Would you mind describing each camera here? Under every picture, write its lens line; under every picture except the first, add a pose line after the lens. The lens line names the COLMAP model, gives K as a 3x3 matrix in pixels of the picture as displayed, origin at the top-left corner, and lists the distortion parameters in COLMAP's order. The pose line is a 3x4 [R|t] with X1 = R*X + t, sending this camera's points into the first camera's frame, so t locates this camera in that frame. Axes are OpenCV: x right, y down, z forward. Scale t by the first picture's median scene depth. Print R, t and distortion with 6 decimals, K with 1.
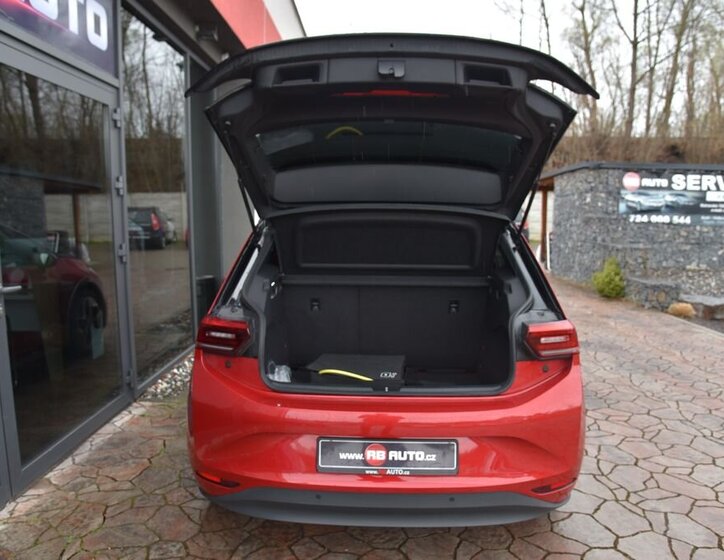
lens RADIAL K [[570.6, 0, 365.0], [0, 570.6, 286.9], [0, 0, 1]] dist [-0.097821, 0.025152]
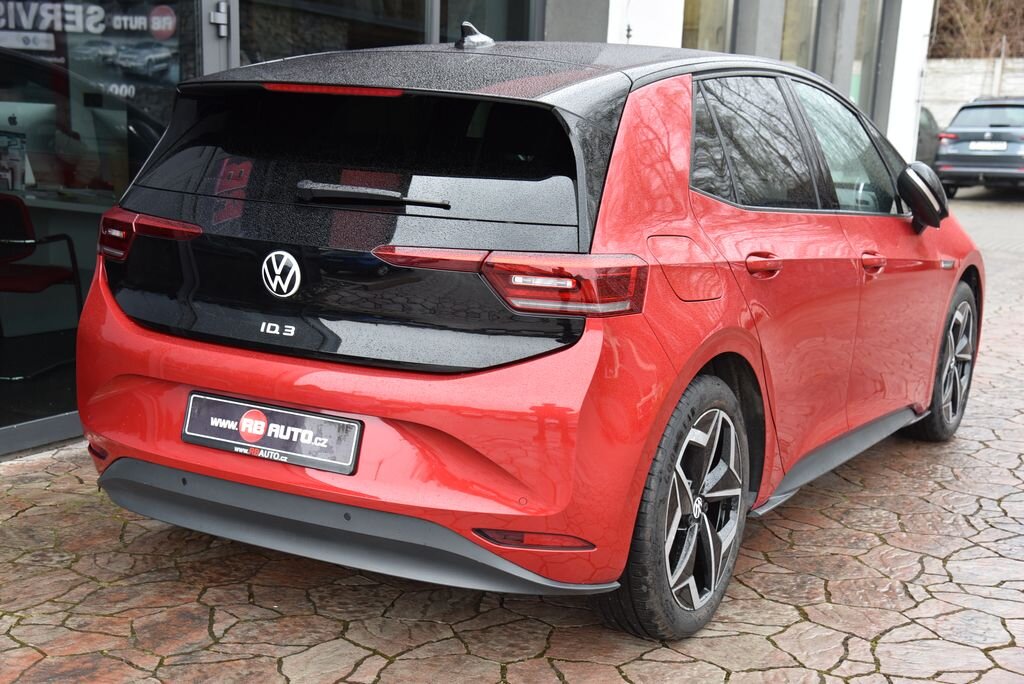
lens RADIAL K [[1465.9, 0, 515.1], [0, 1465.9, 342.8], [0, 0, 1]] dist [0.083100, 0.000000]
pose [[0.874699, 0.106293, -0.472867, 0.925055], [-0.098416, 0.994282, 0.041452, 0.085796], [0.474569, 0.010280, 0.880158, -0.305470]]
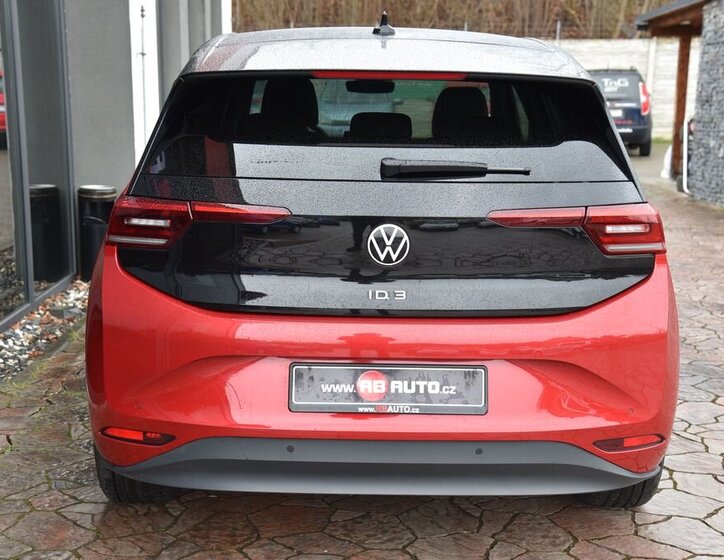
lens RADIAL K [[1154.6, 0, 366.0], [0, 1154.6, 284.3], [0, 0, 1]] dist [0.253261, 0.000000]
pose [[0.999236, 0.000244, 0.039092, -0.039427], [-0.001651, 0.999352, 0.035968, 0.098854], [-0.039058, -0.036005, 0.998588, -0.392128]]
